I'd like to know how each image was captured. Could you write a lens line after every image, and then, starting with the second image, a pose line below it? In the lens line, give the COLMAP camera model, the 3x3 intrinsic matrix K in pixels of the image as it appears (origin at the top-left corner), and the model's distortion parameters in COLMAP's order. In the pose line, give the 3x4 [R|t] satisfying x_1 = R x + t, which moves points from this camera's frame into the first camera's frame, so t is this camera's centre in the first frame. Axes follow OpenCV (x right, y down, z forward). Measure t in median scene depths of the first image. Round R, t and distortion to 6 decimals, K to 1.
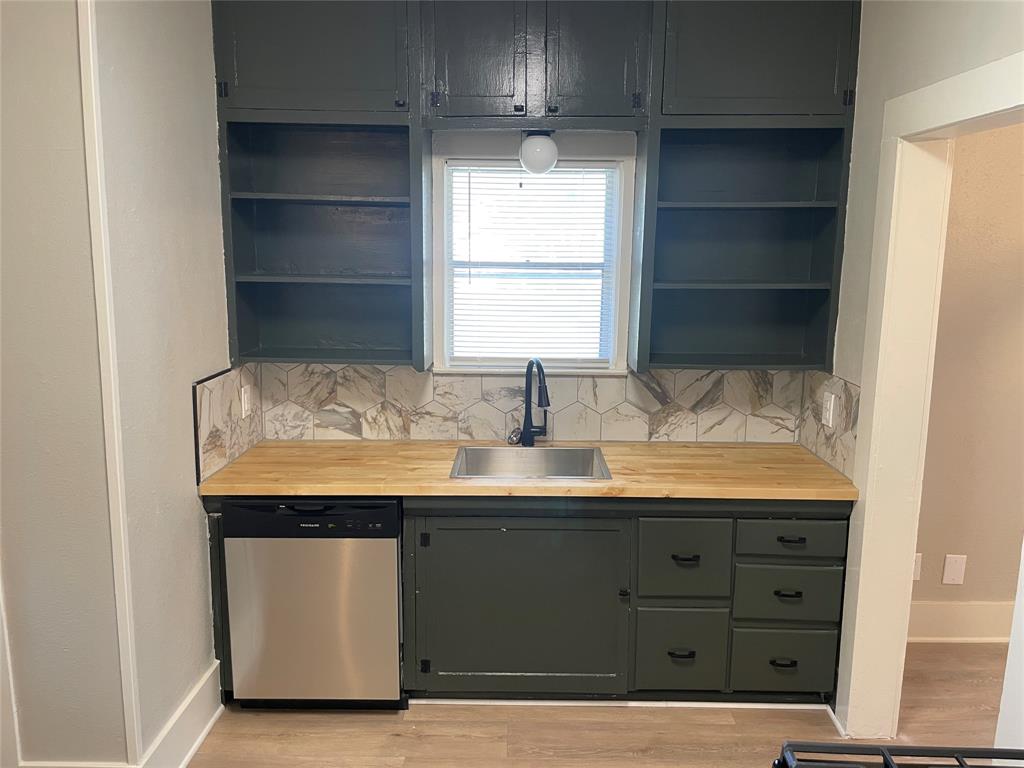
lens RADIAL K [[778.1, 0, 521.6], [0, 778.1, 372.0], [0, 0, 1]] dist [0.077884, -0.096599]
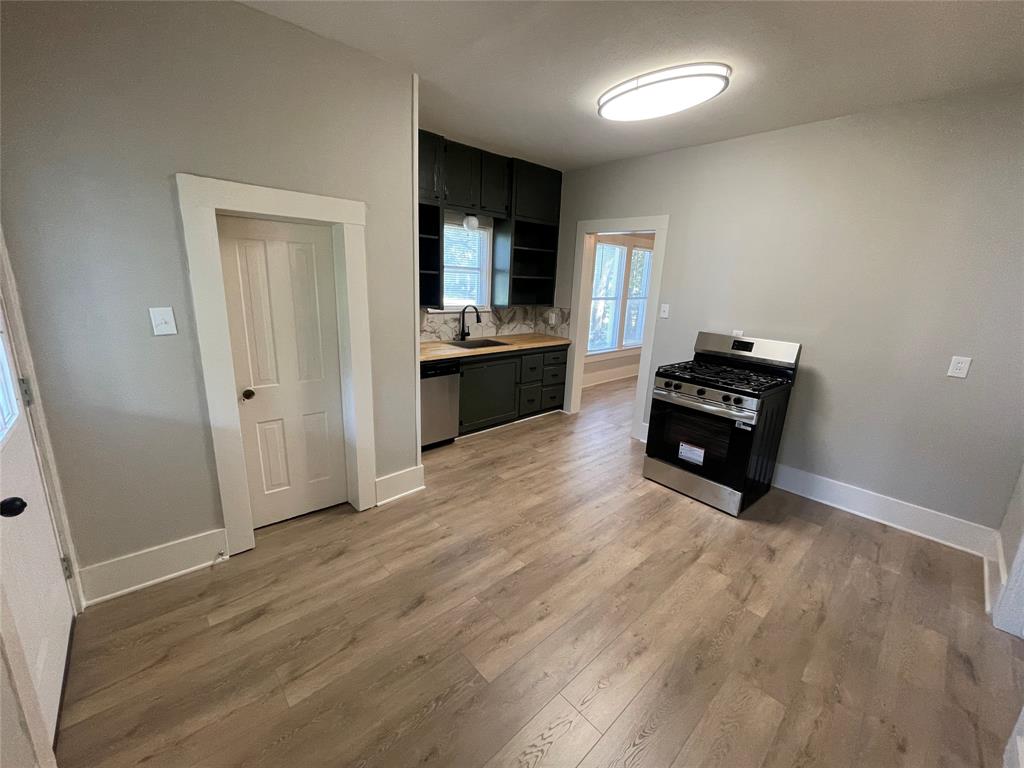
lens RADIAL K [[413.4, 0, 513.8], [0, 413.4, 380.3], [0, 0, 1]] dist [0.000521, 0.000336]
pose [[0.732839, -0.145471, 0.664669, -0.830625], [0.074852, 0.988185, 0.133748, 0.057991], [-0.676272, -0.048263, 0.735069, -0.115616]]
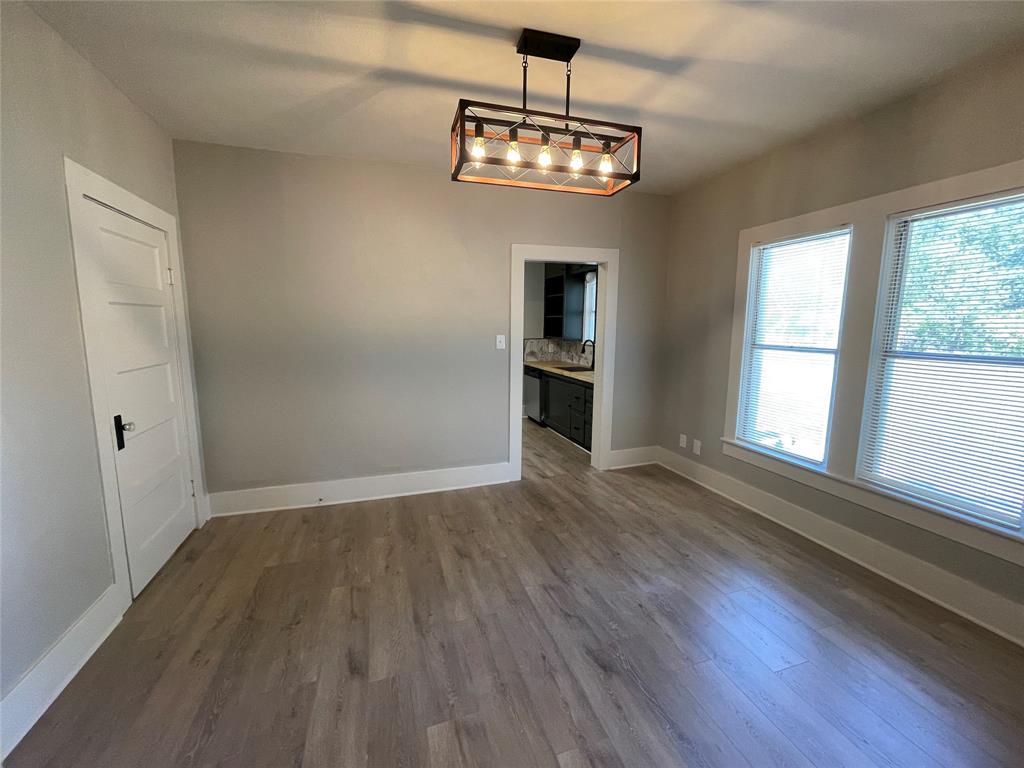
lens RADIAL K [[413.4, 0, 513.8], [0, 413.4, 380.3], [0, 0, 1]] dist [0.000521, 0.000336]
pose [[0.316031, 0.119152, -0.941237, 1.570564], [-0.147523, 0.986187, 0.075310, 0.067706], [0.937209, 0.115054, 0.329243, 0.161205]]
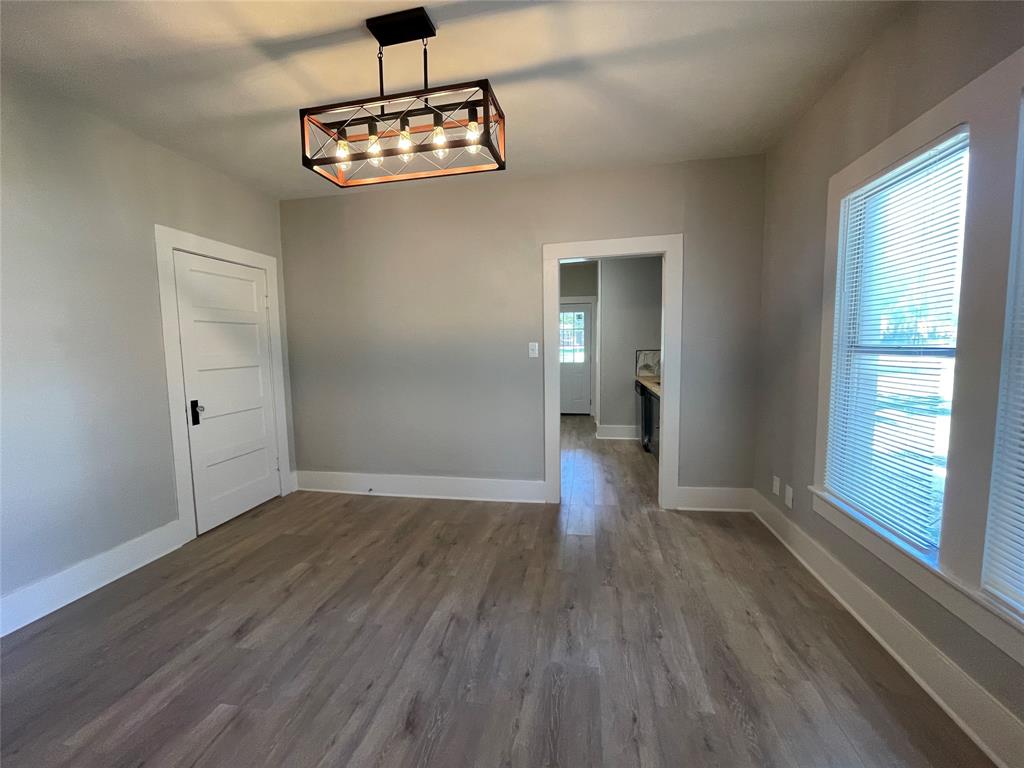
lens RADIAL K [[413.4, 0, 513.8], [0, 413.4, 380.3], [0, 0, 1]] dist [0.000521, 0.000336]
pose [[-0.179872, 0.077317, -0.980647, 1.533788], [-0.136114, 0.985360, 0.102655, 0.026909], [0.974227, 0.151945, -0.166714, 0.658982]]
